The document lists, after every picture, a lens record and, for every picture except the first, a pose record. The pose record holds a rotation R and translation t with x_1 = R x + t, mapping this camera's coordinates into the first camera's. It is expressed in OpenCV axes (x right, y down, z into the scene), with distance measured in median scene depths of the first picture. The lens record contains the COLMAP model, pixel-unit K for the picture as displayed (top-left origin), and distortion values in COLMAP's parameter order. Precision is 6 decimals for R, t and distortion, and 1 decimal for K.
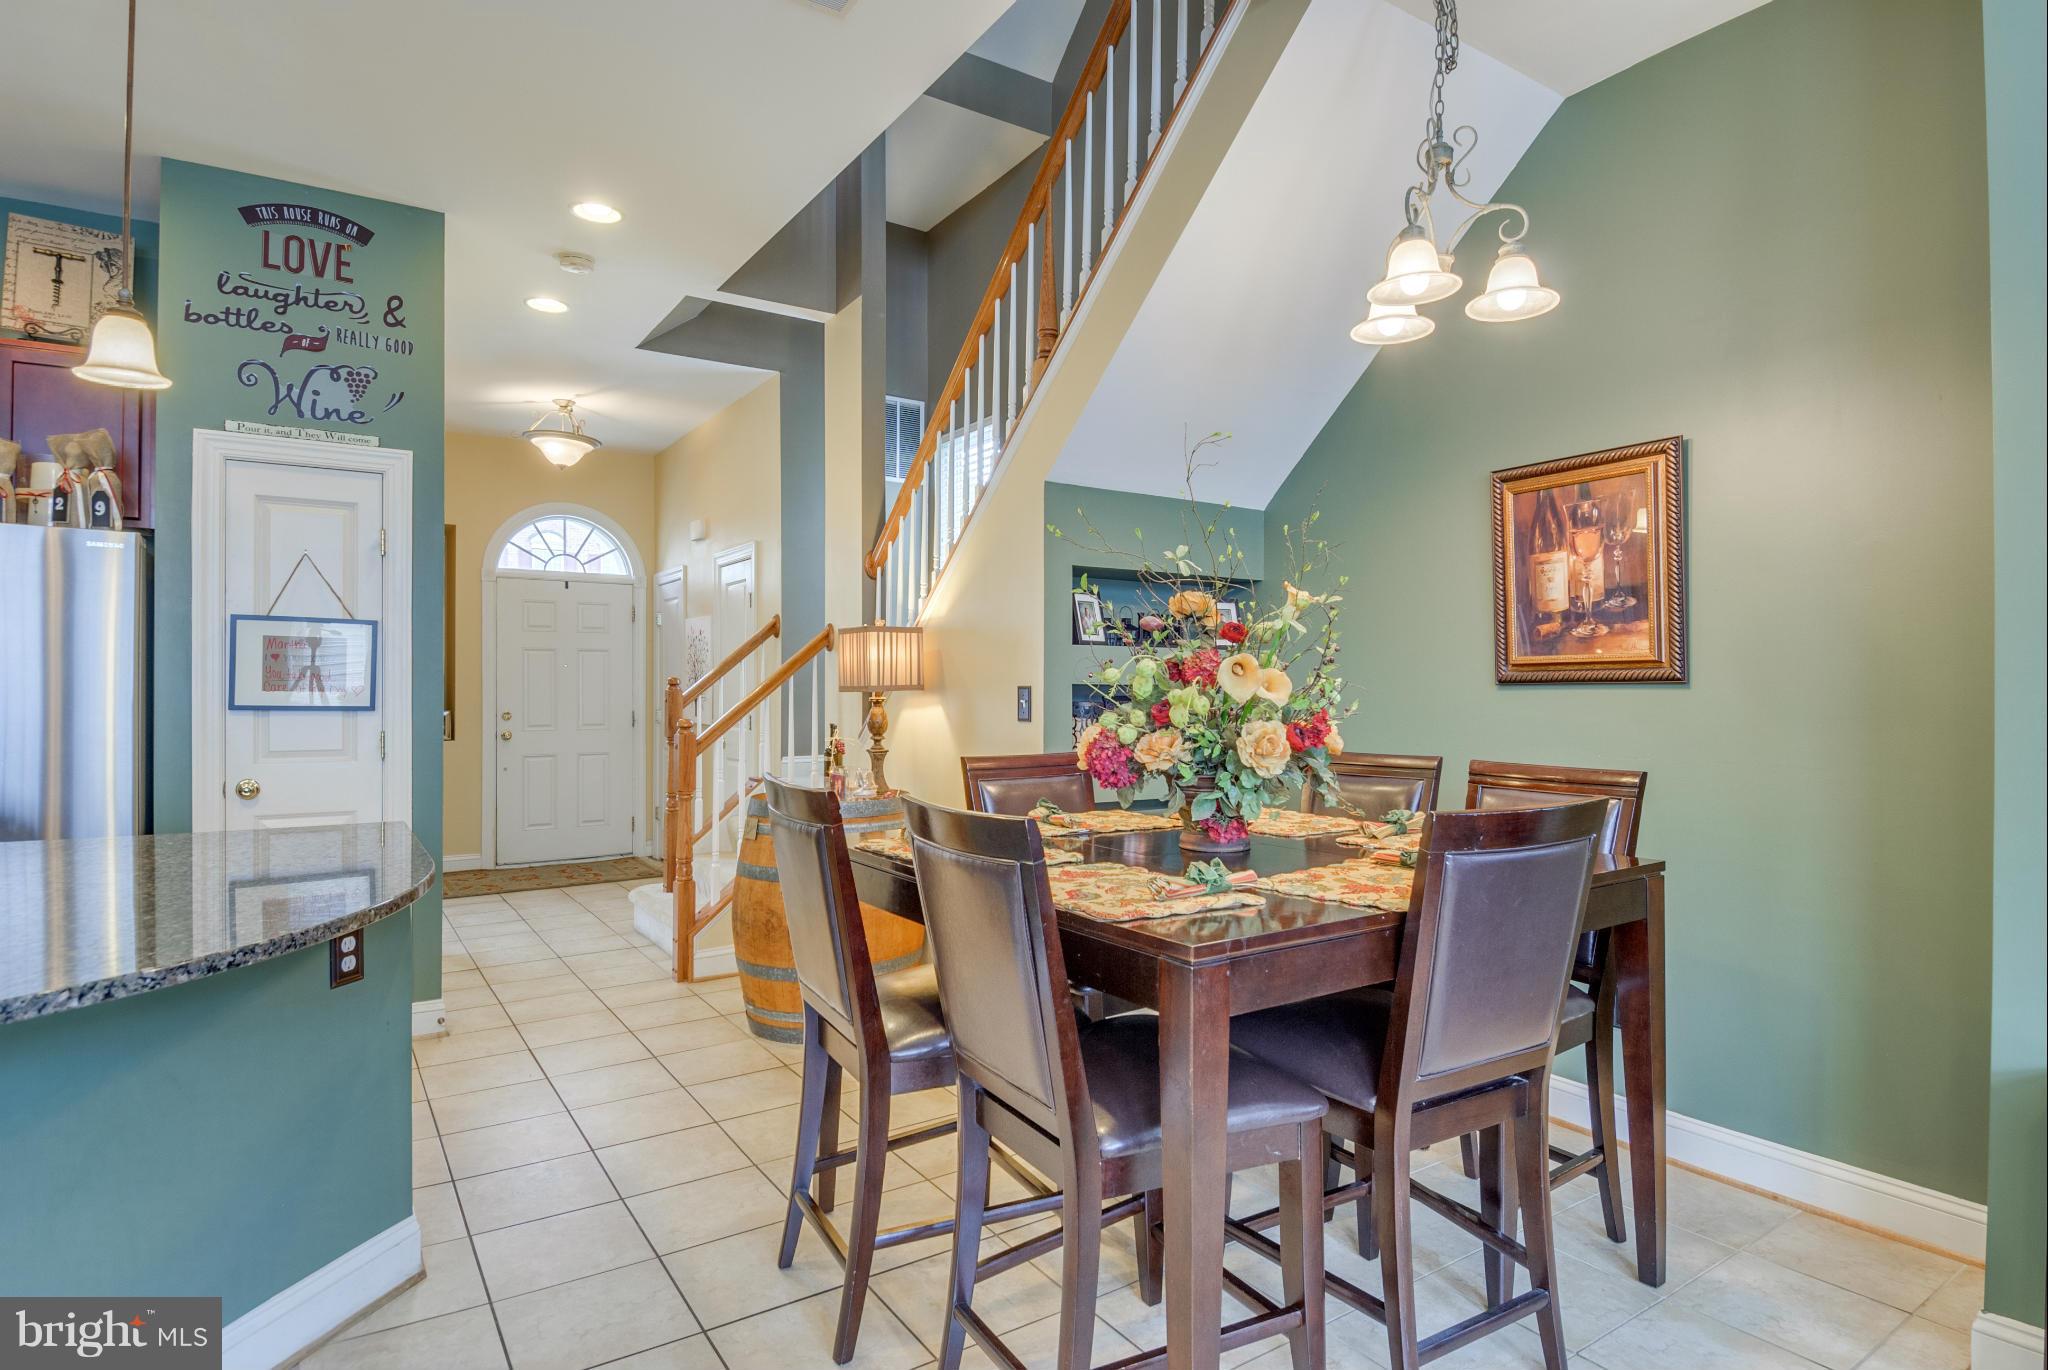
lens RADIAL K [[1098.8, 0, 1059.0], [0, 1098.8, 681.5], [0, 0, 1]] dist [0.066567, -0.063855]
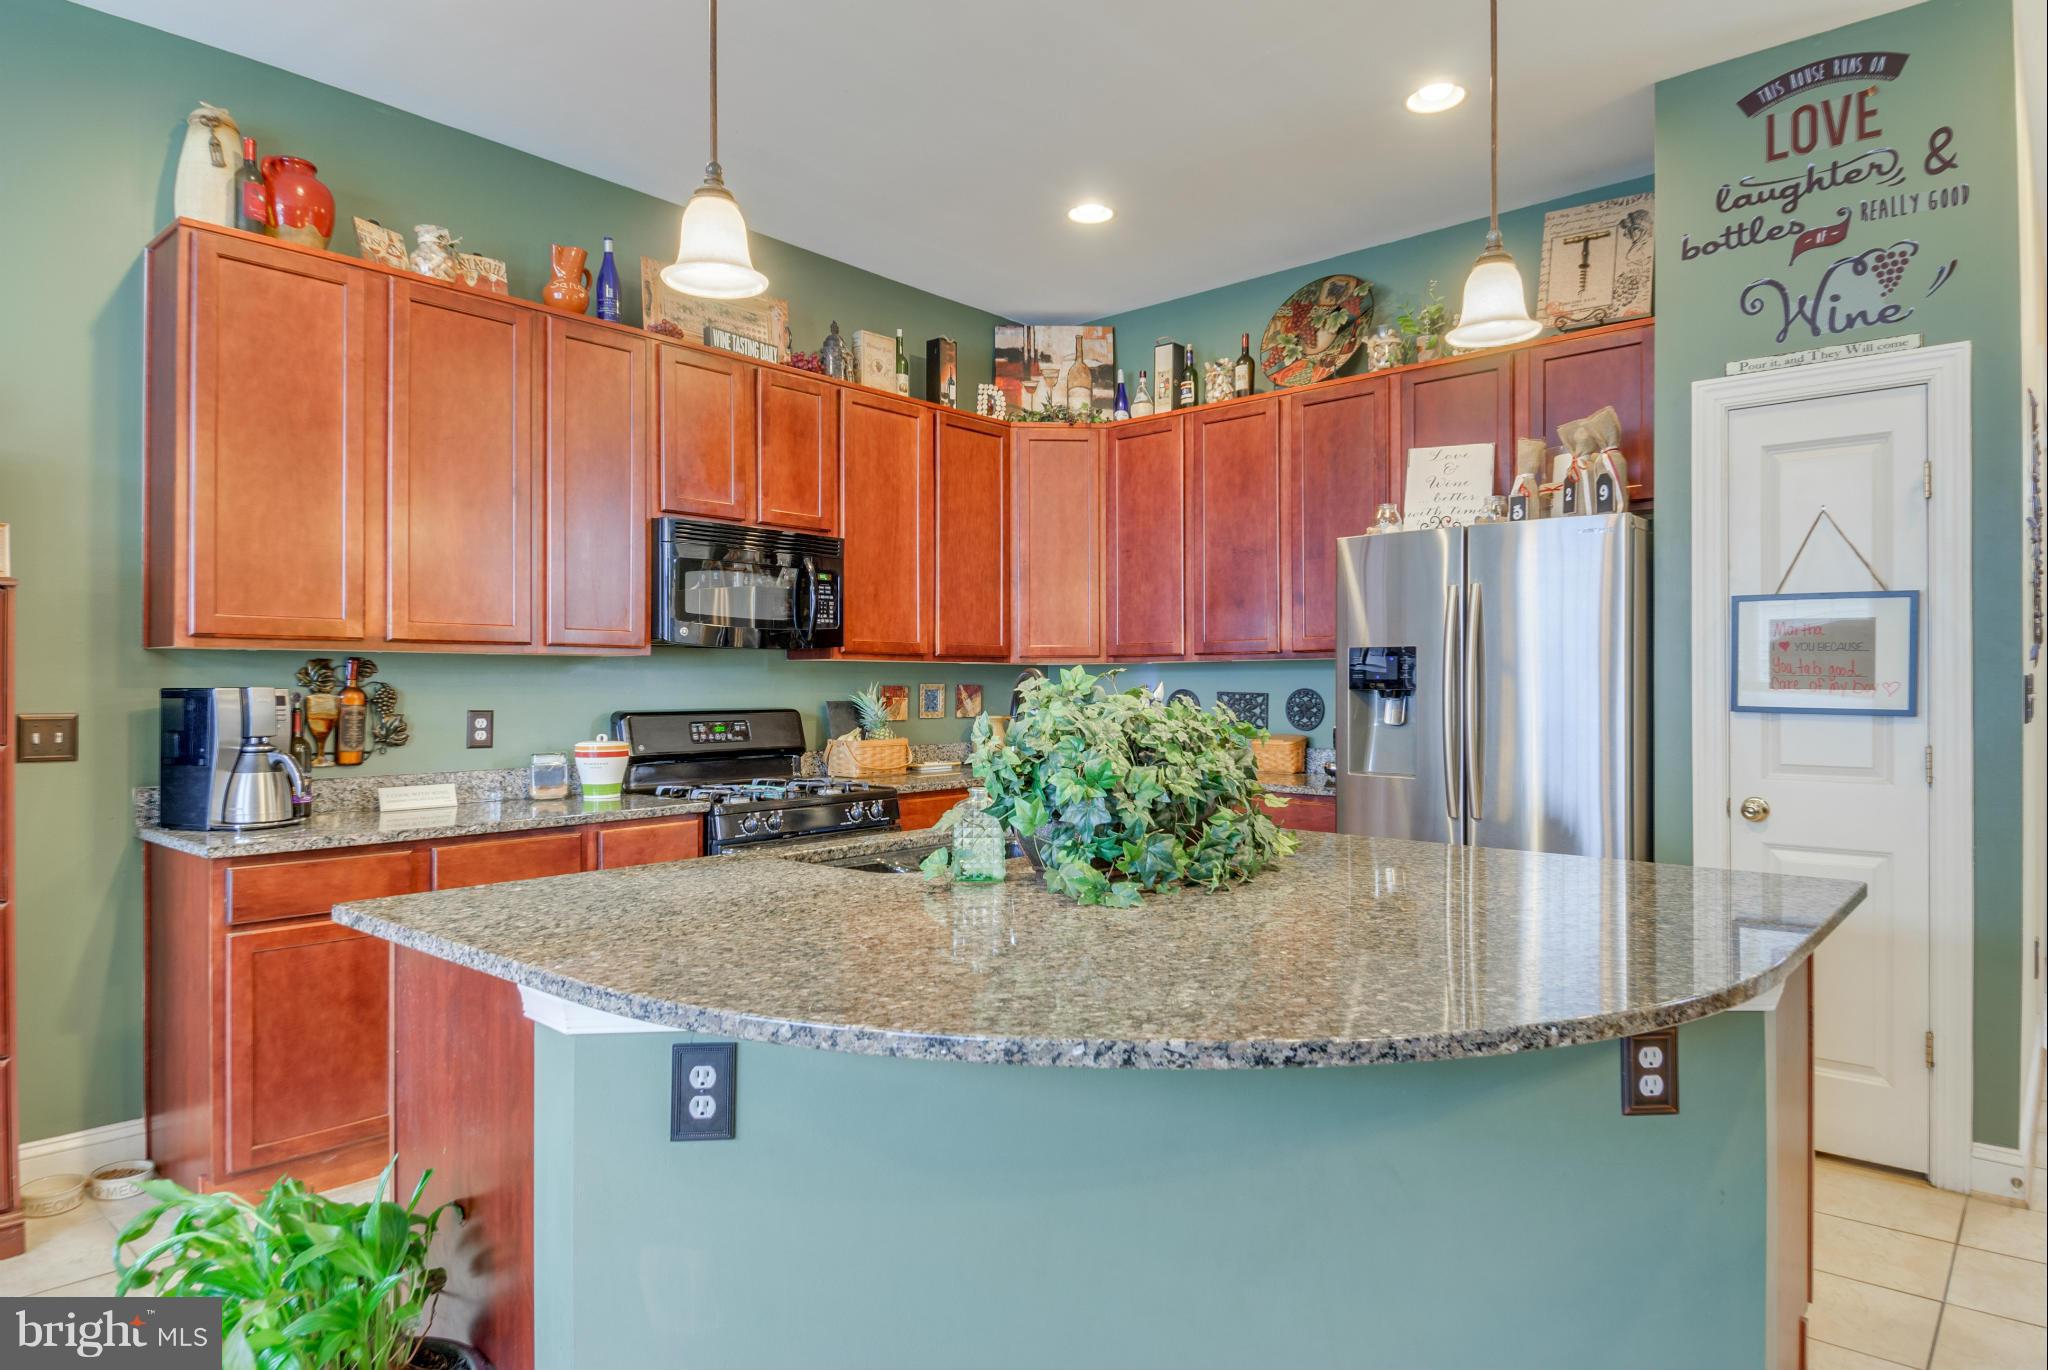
lens RADIAL K [[1187.0, 0, 1036.9], [0, 1187.0, 681.0], [0, 0, 1]] dist [0.052938, -0.055513]
pose [[0.249766, -0.004022, -0.968298, -0.007567], [0.007109, 0.999972, -0.002319, 0.001274], [0.968280, -0.006305, 0.249788, 0.269743]]
